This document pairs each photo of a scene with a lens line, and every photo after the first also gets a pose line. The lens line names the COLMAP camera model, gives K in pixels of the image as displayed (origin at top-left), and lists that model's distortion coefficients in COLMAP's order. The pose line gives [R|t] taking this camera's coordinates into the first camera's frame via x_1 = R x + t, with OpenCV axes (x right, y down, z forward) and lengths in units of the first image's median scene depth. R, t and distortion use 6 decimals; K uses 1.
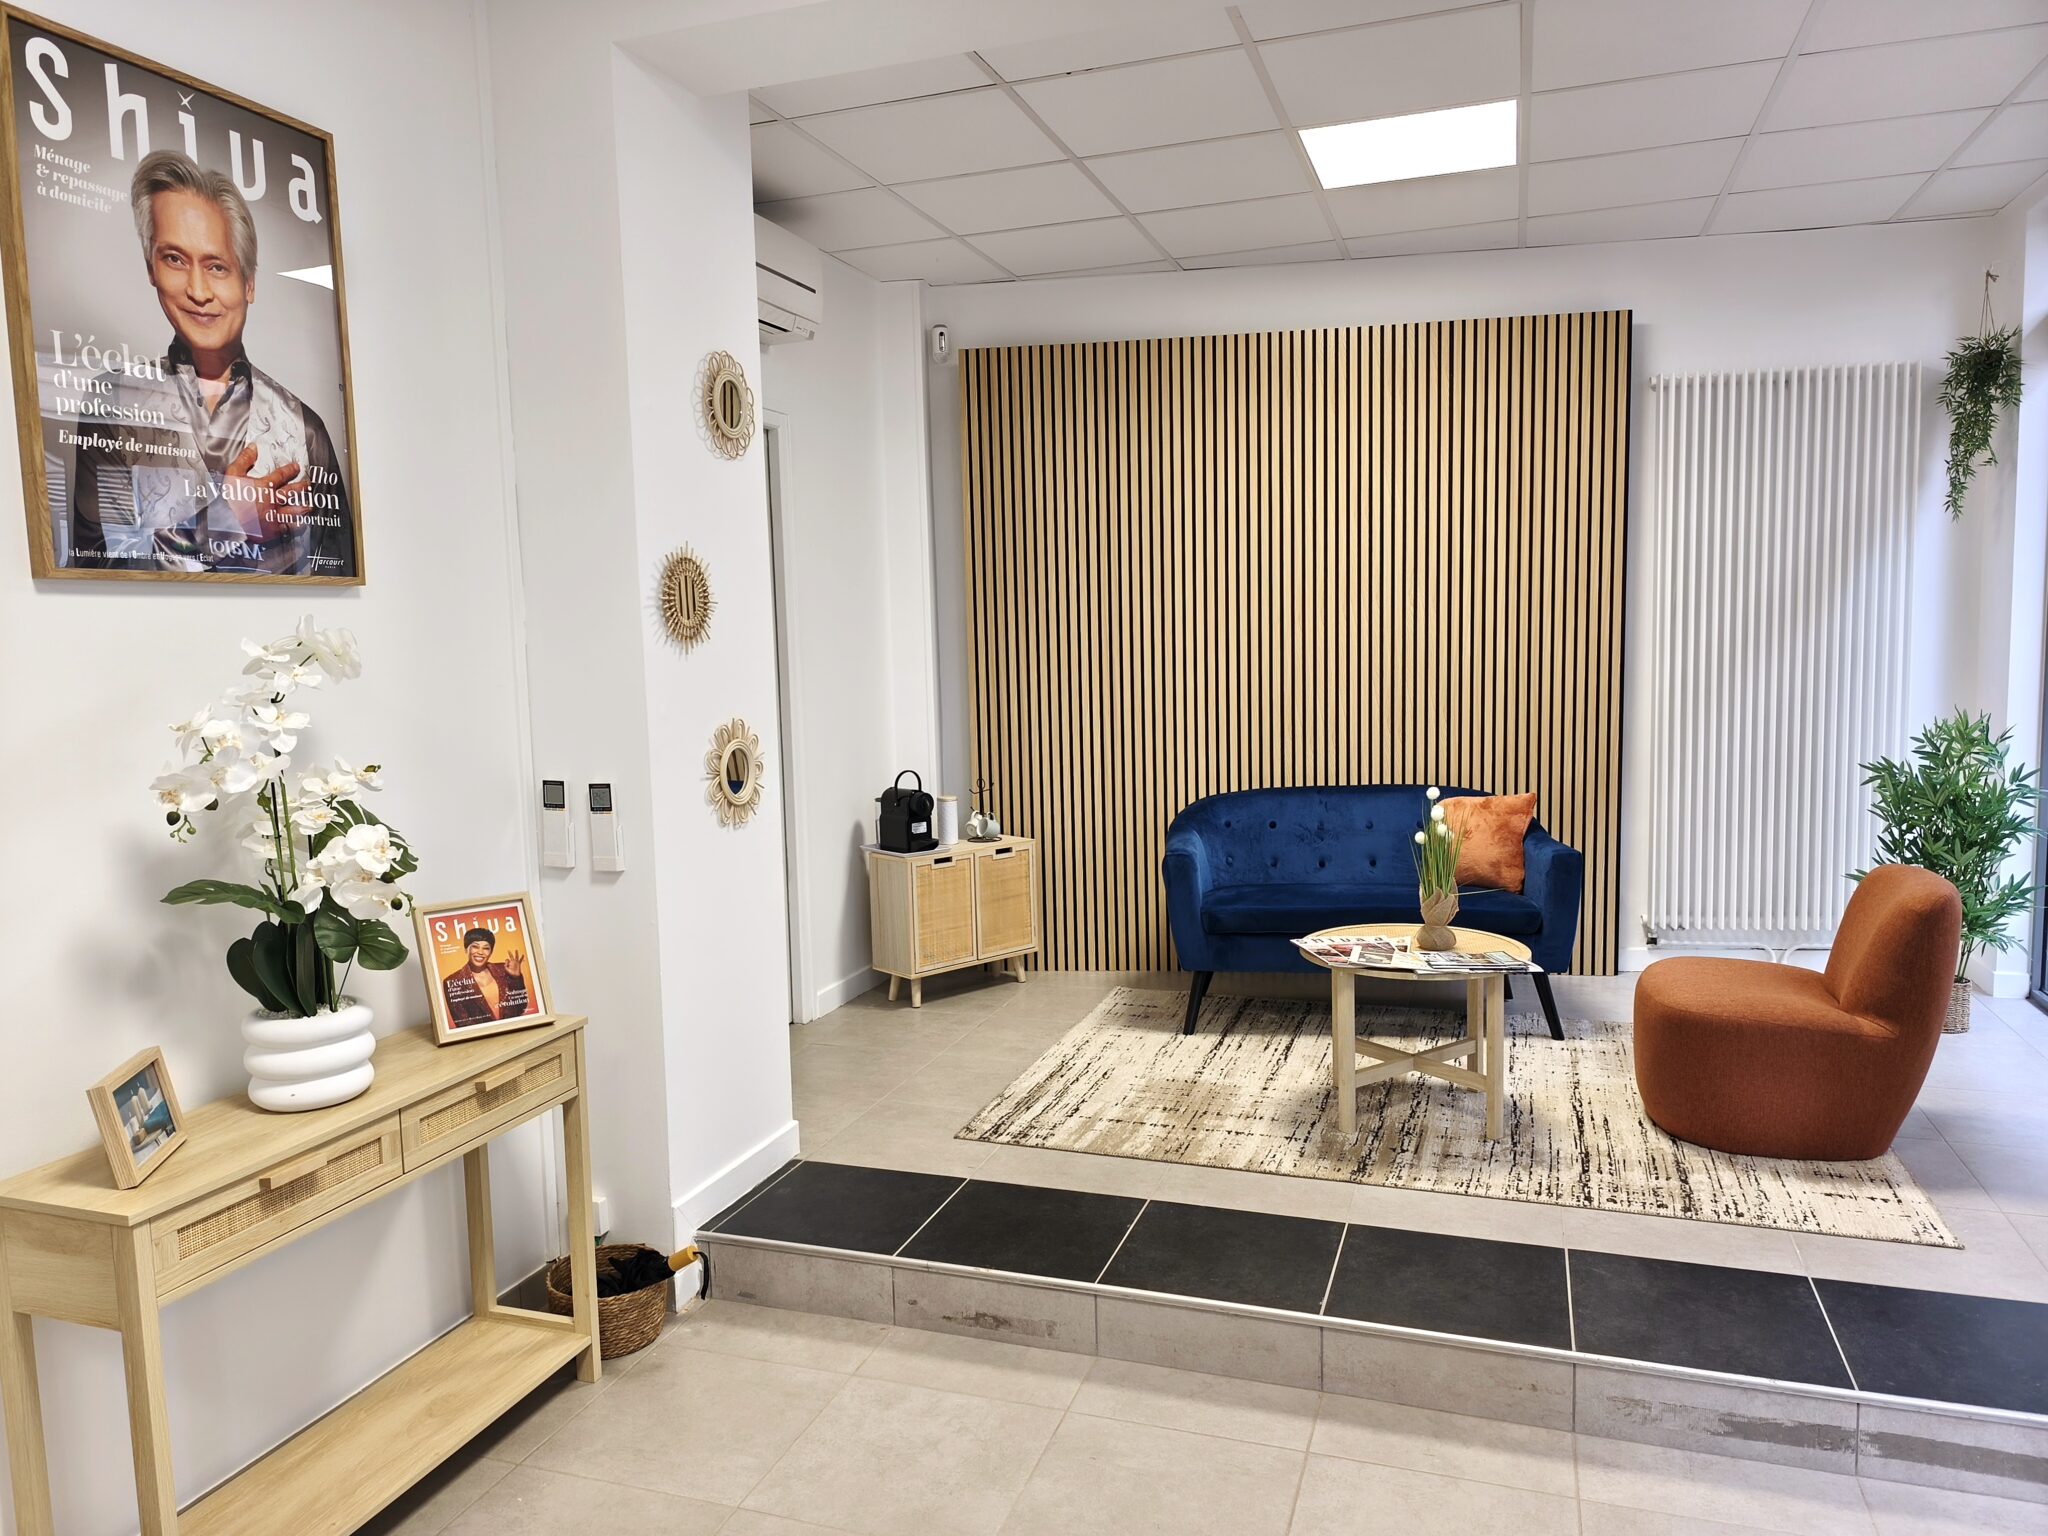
lens RADIAL K [[1430.6, 0, 992.7], [0, 1430.6, 767.9], [0, 0, 1]] dist [0.048631, -0.042974]
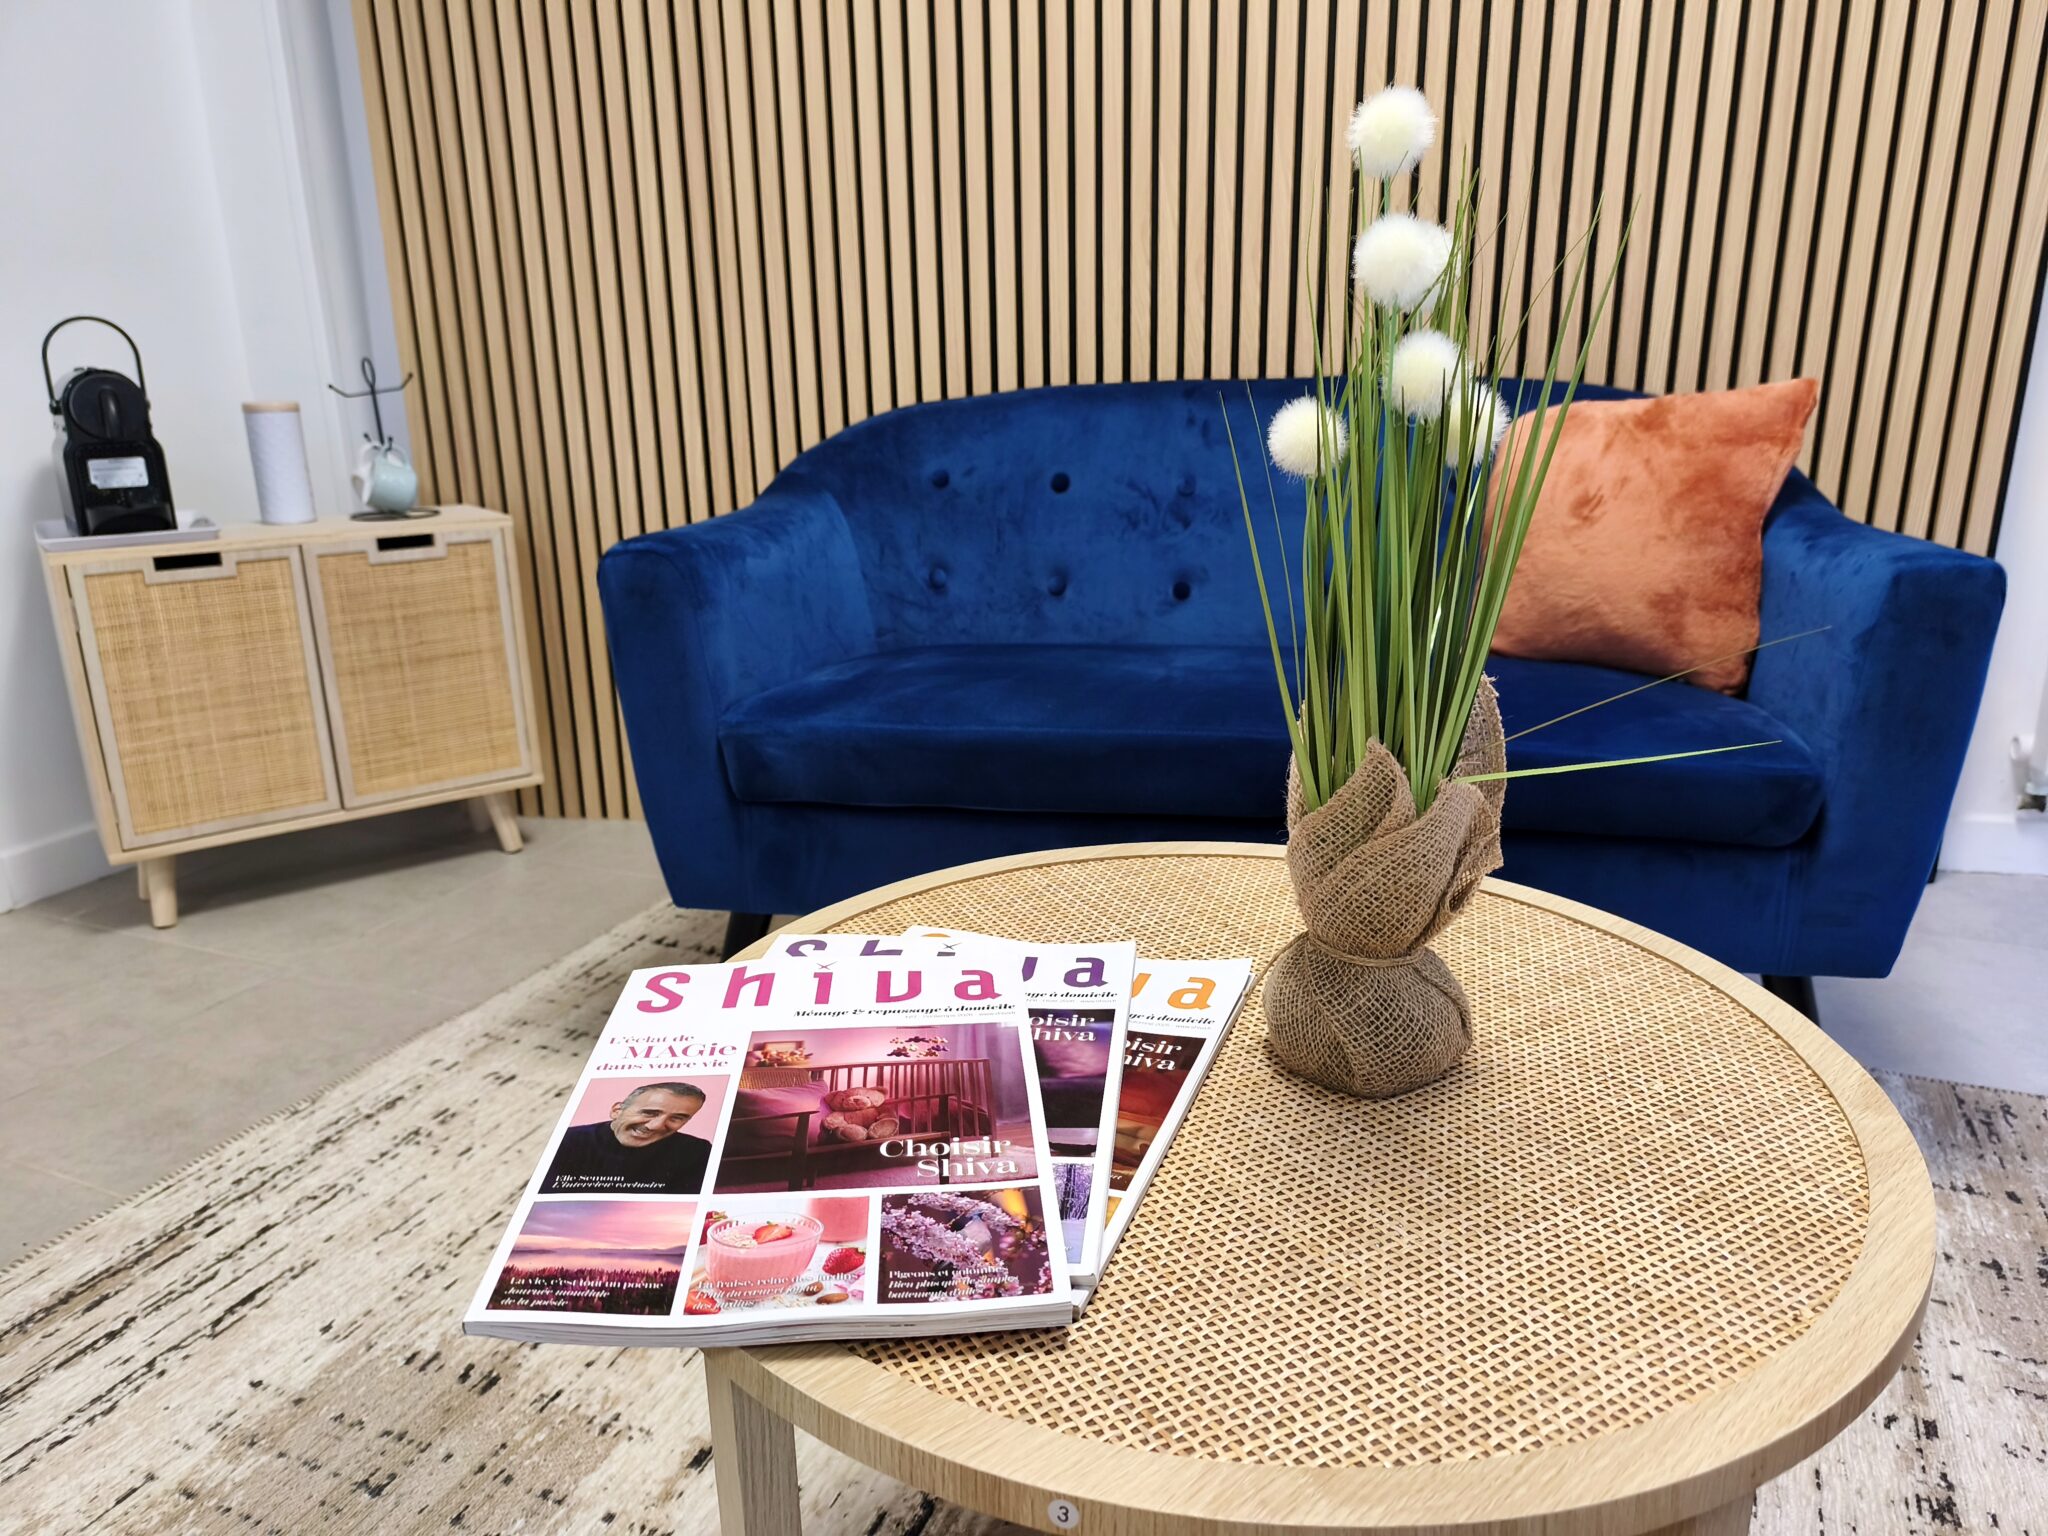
lens RADIAL K [[1417.9, 0, 1024.0], [0, 1417.9, 768.0], [0, 0, 1]] dist [0.035271, -0.044039]
pose [[0.998322, 0.026803, -0.051324, 0.210689], [-0.016431, 0.981108, 0.192763, 0.042035], [0.055521, -0.191596, 0.979902, 0.634482]]
